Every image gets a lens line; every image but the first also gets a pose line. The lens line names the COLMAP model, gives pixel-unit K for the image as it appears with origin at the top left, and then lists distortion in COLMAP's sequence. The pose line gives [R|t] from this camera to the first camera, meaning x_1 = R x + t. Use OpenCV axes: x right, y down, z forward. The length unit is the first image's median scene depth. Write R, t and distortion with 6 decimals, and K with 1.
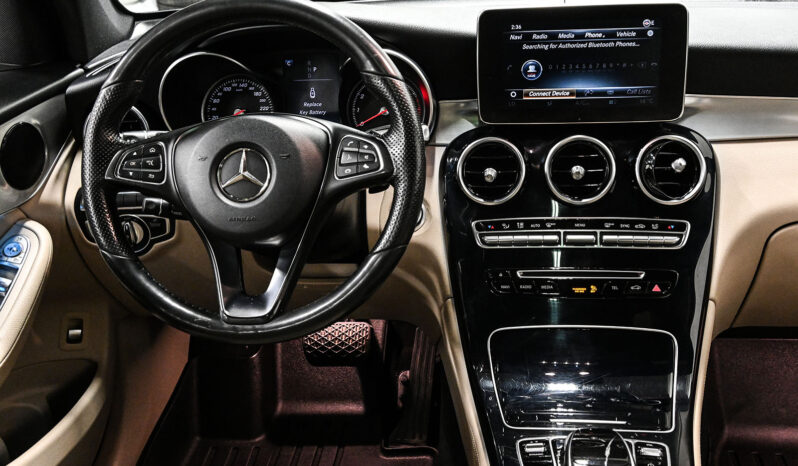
lens RADIAL K [[1028.7, 0, 399.7], [0, 1028.7, 233.2], [0, 0, 1]] dist [0.033012, 0.000000]
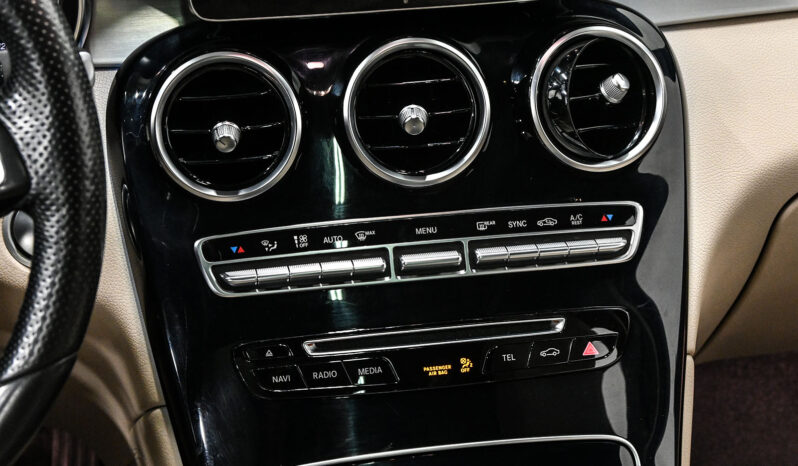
lens RADIAL K [[1685.2, 0, 399.1], [0, 1685.2, 232.7], [0, 0, 1]] dist [0.016048, 0.000000]
pose [[0.959345, -0.097995, 0.264676, -0.040725], [0.066084, 0.989711, 0.126909, -0.105516], [-0.274389, -0.104259, 0.955950, 0.267094]]
